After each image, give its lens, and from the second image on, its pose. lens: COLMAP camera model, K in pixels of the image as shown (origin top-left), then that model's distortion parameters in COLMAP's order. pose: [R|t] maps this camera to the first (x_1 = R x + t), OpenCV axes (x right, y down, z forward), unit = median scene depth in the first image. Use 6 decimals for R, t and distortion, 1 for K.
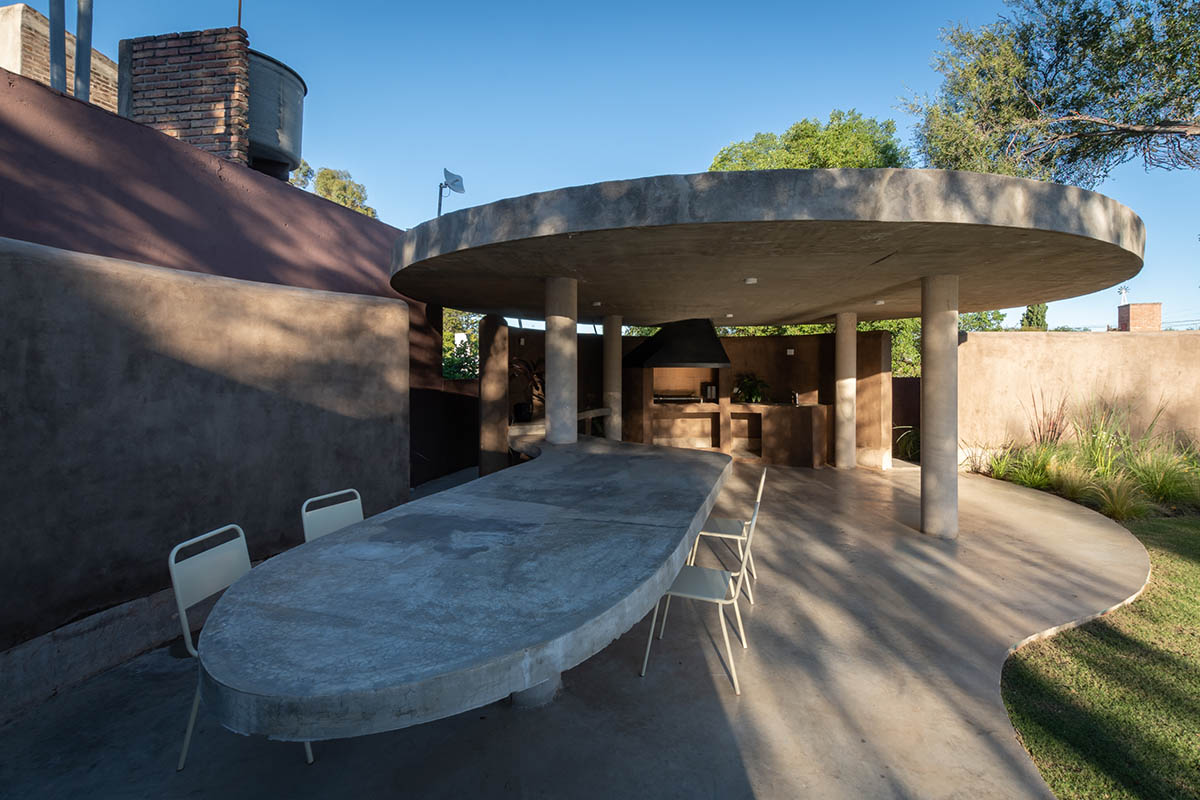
lens RADIAL K [[529.5, 0, 652.4], [0, 529.5, 364.4], [0, 0, 1]] dist [0.009359, -0.004157]
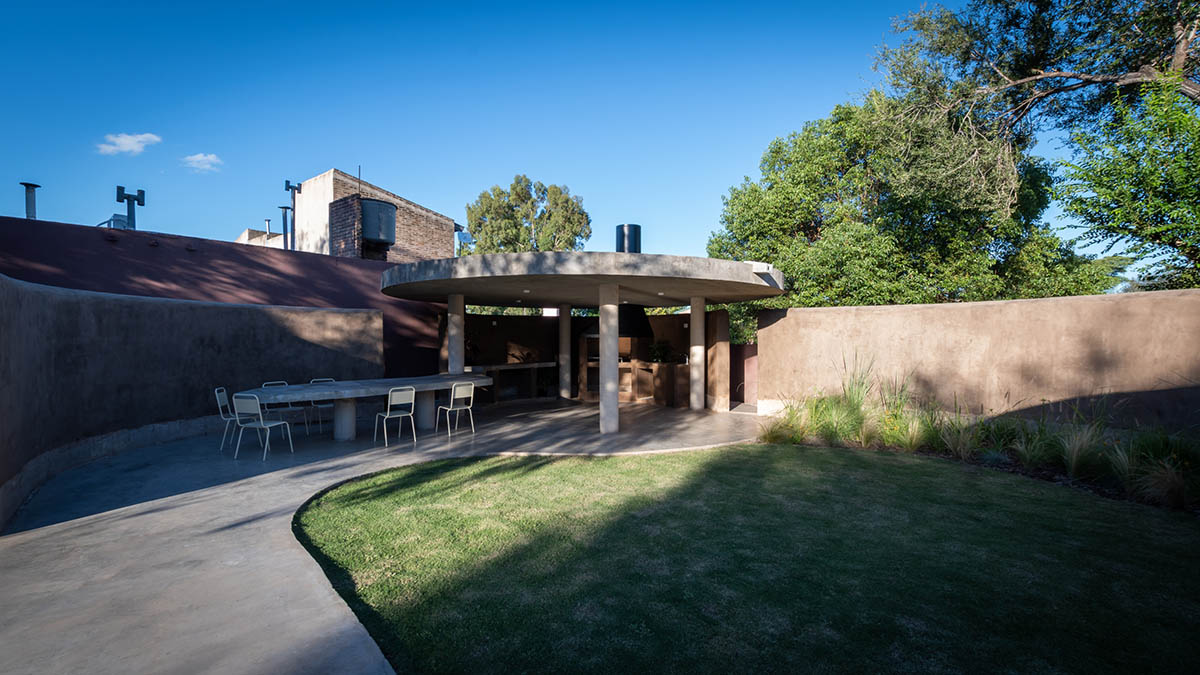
lens RADIAL K [[518.7, 0, 605.1], [0, 518.7, 347.7], [0, 0, 1]] dist [0.010033, -0.000228]
pose [[0.873658, 0.006046, -0.486503, 0.825892], [0.006101, 0.999708, 0.023380, 0.000625], [0.486502, -0.023394, 0.873366, -0.300031]]
